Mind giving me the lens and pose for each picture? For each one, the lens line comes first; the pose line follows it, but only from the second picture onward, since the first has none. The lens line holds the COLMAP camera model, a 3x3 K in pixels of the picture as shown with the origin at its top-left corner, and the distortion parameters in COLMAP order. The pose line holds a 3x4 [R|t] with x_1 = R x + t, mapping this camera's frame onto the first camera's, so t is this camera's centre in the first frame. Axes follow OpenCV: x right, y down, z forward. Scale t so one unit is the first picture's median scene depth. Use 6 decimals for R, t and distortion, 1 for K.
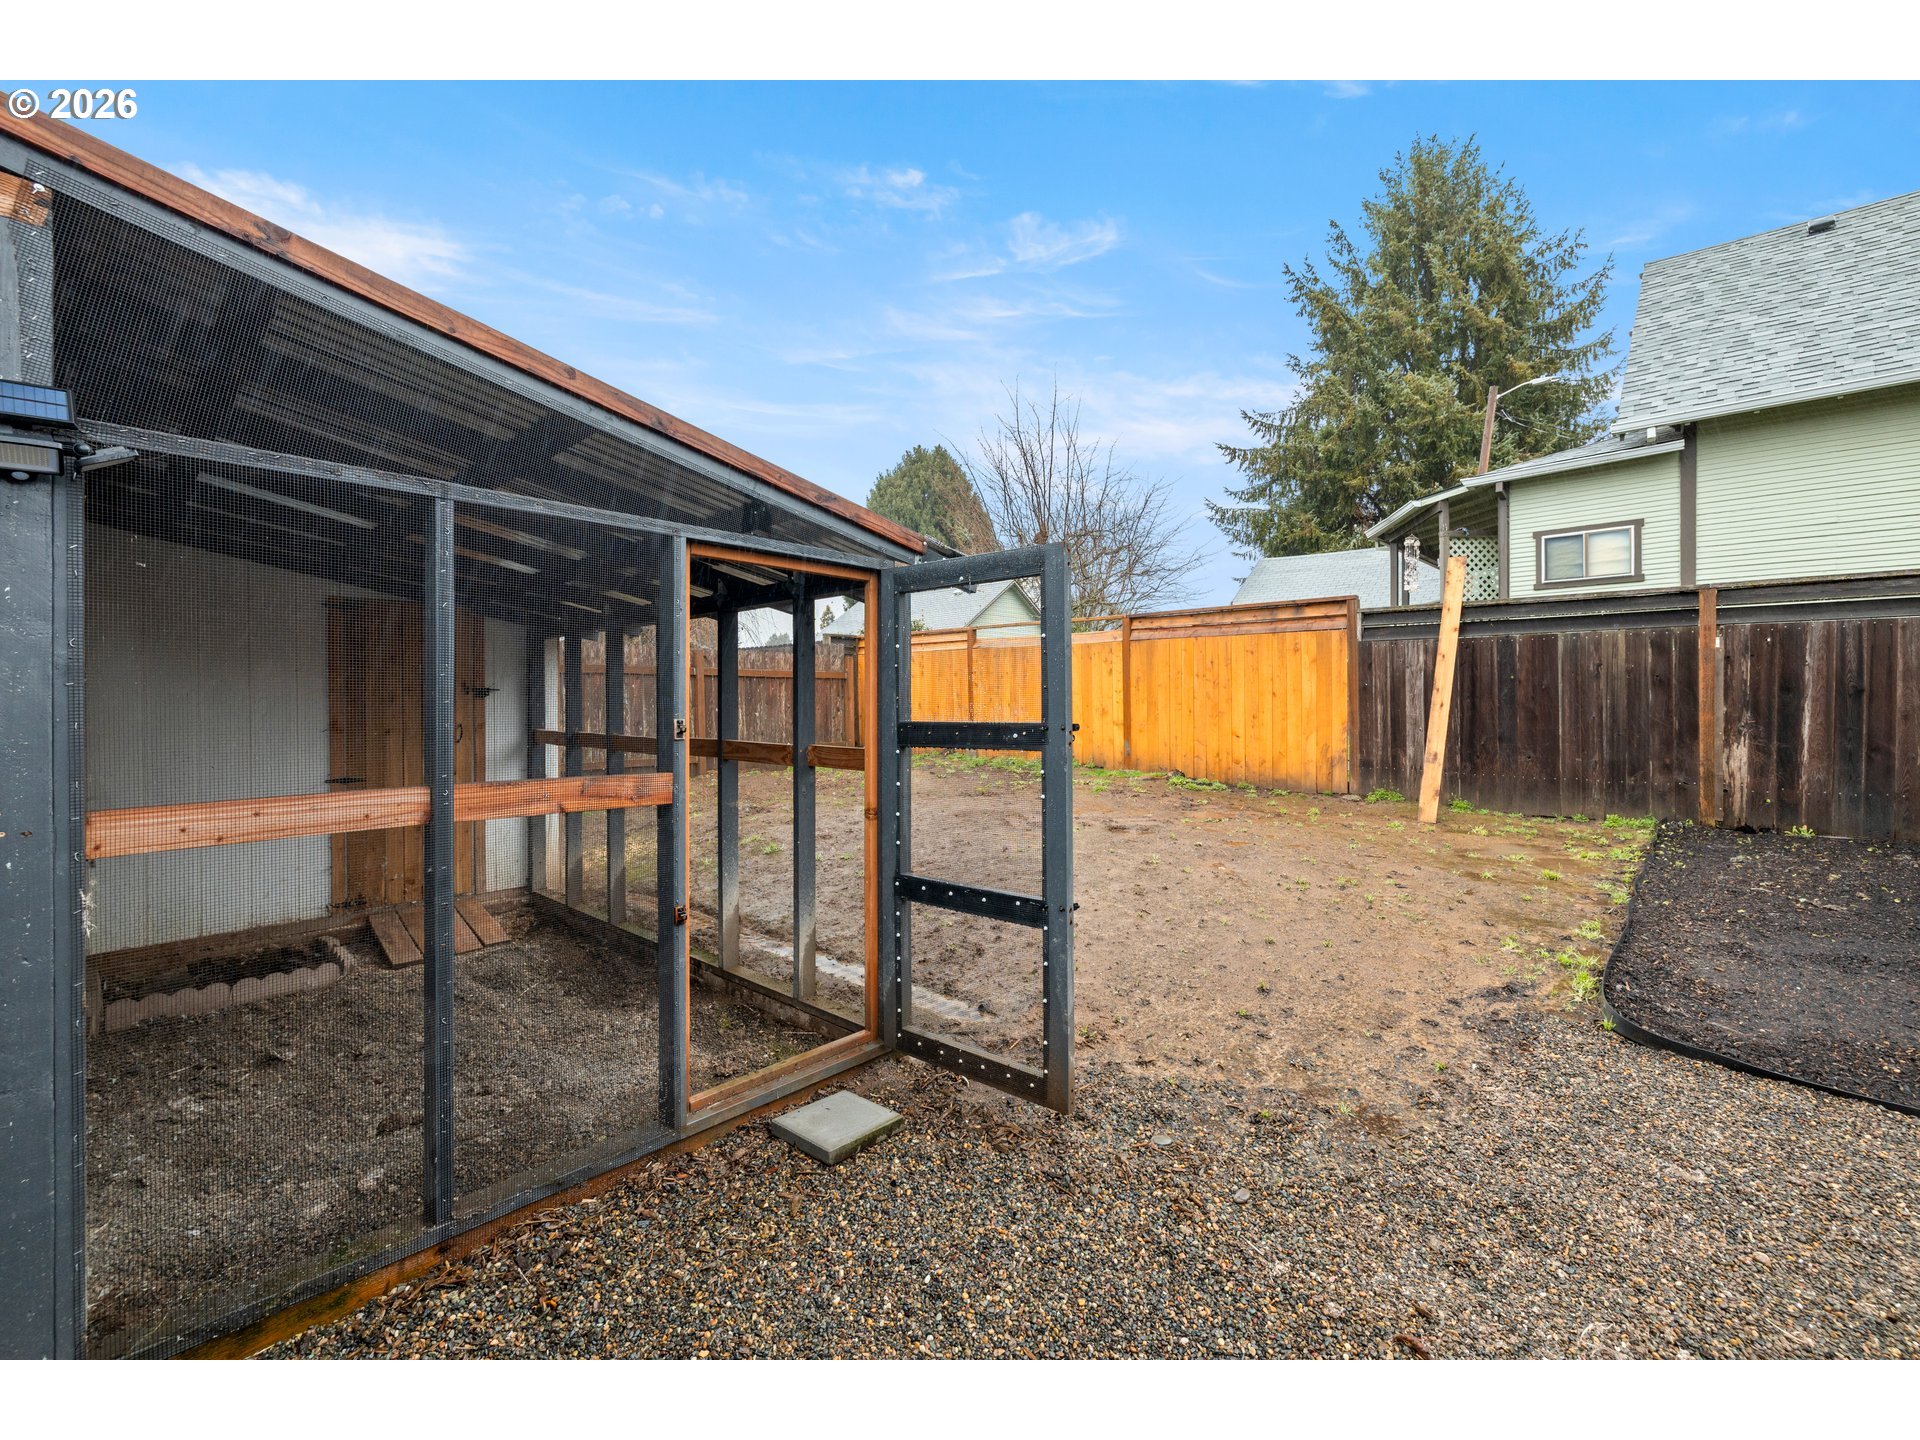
lens RADIAL K [[802.4, 0, 952.4], [0, 802.4, 704.6], [0, 0, 1]] dist [-0.000632, 0.000018]
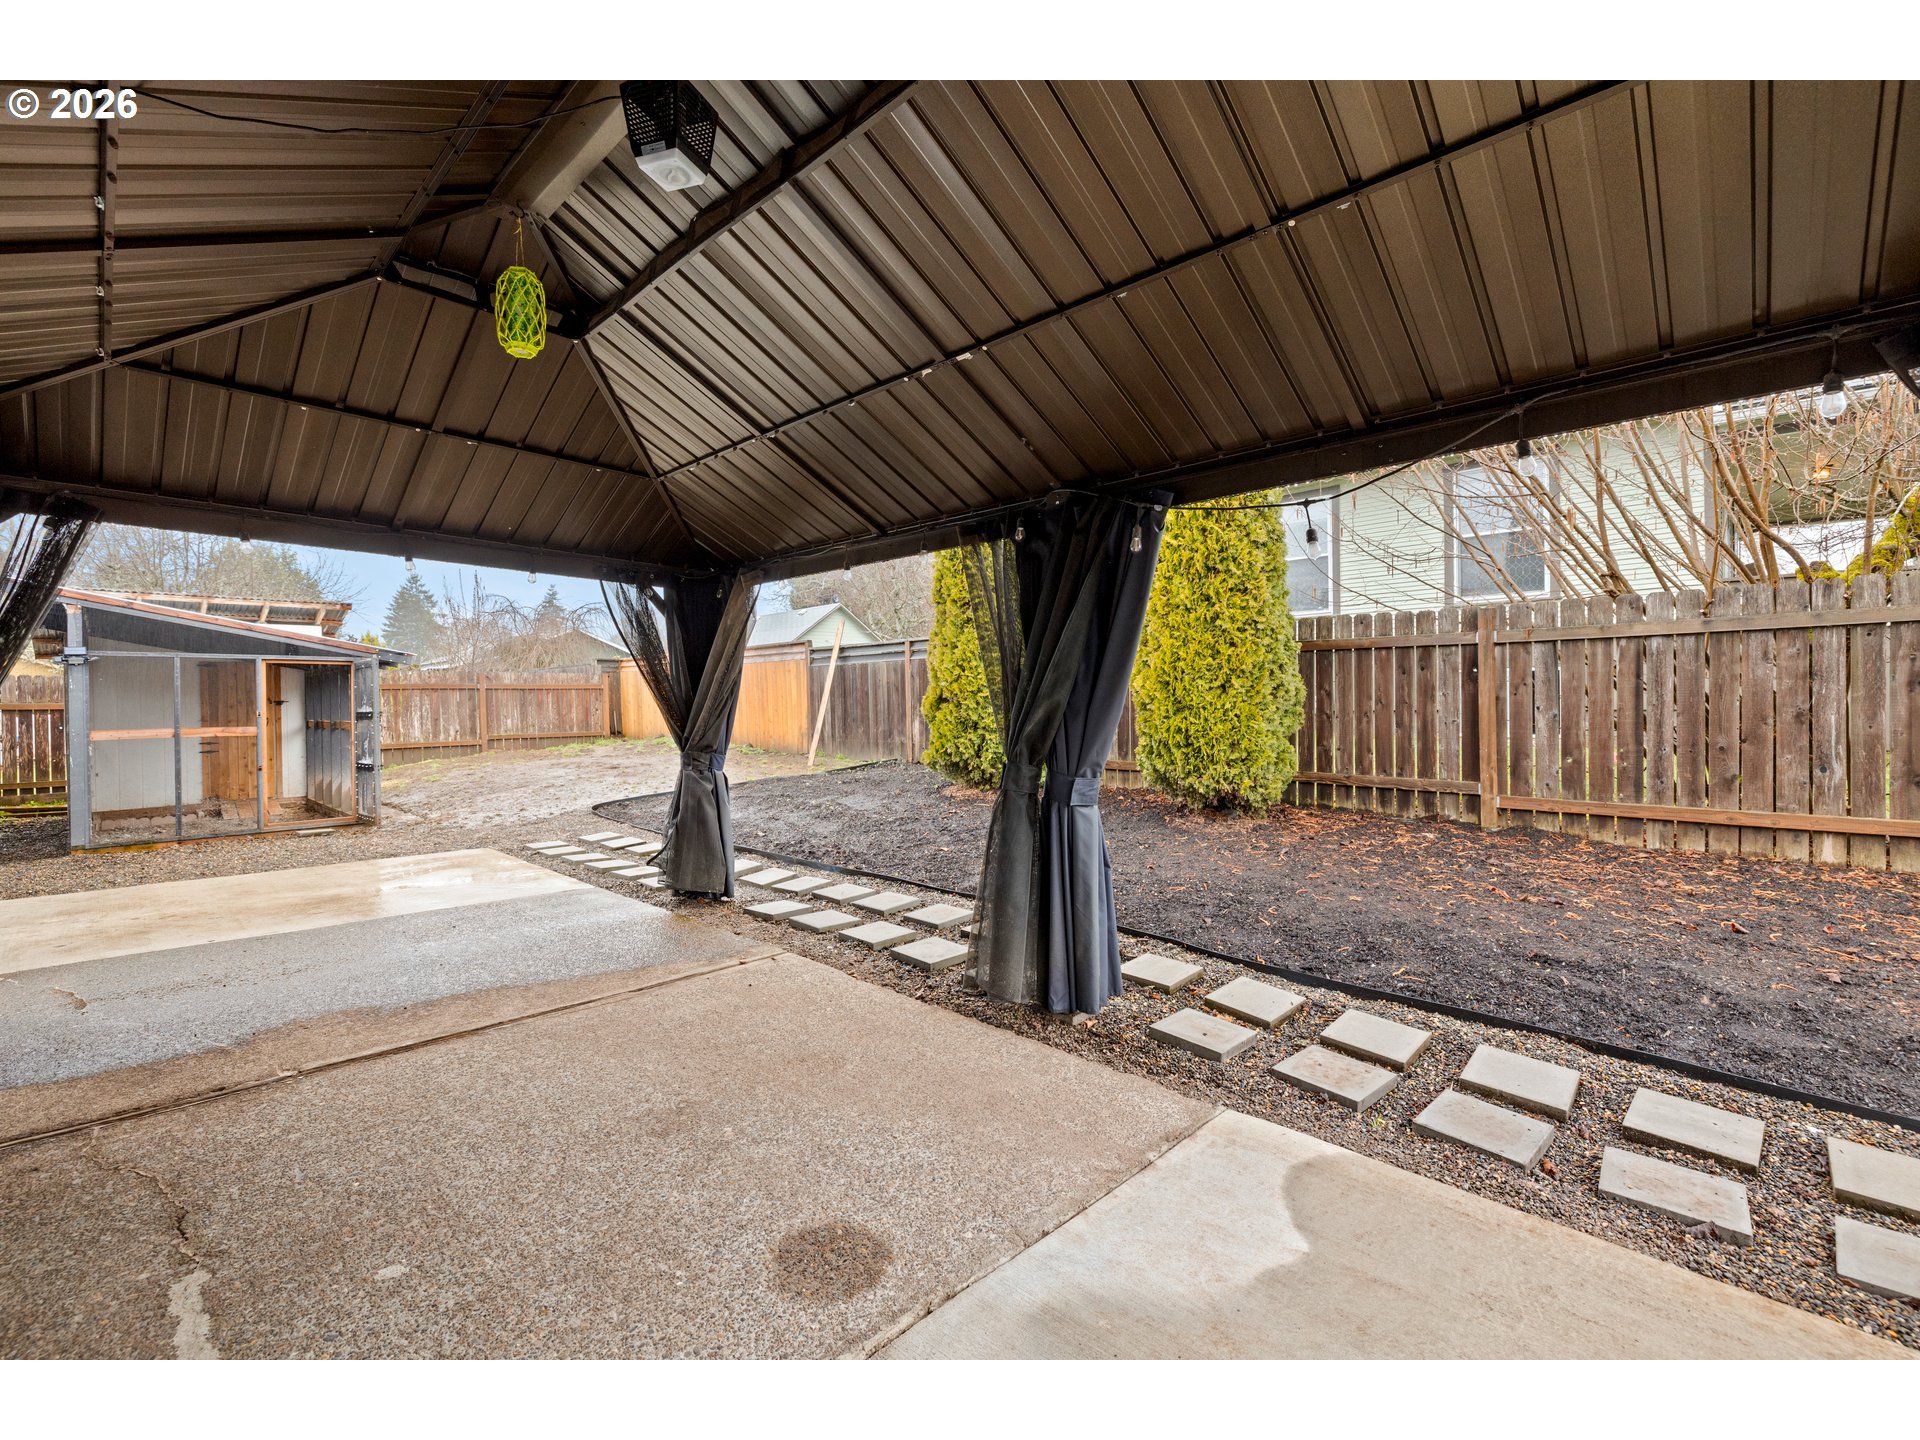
lens RADIAL K [[831.3, 0, 959.8], [0, 831.3, 699.2], [0, 0, 1]] dist [0.000295, 0.000001]
pose [[0.999352, -0.013381, -0.033413, 1.243274], [0.013172, 0.999892, -0.006464, 0.012376], [0.033496, 0.006020, 0.999421, -1.101299]]
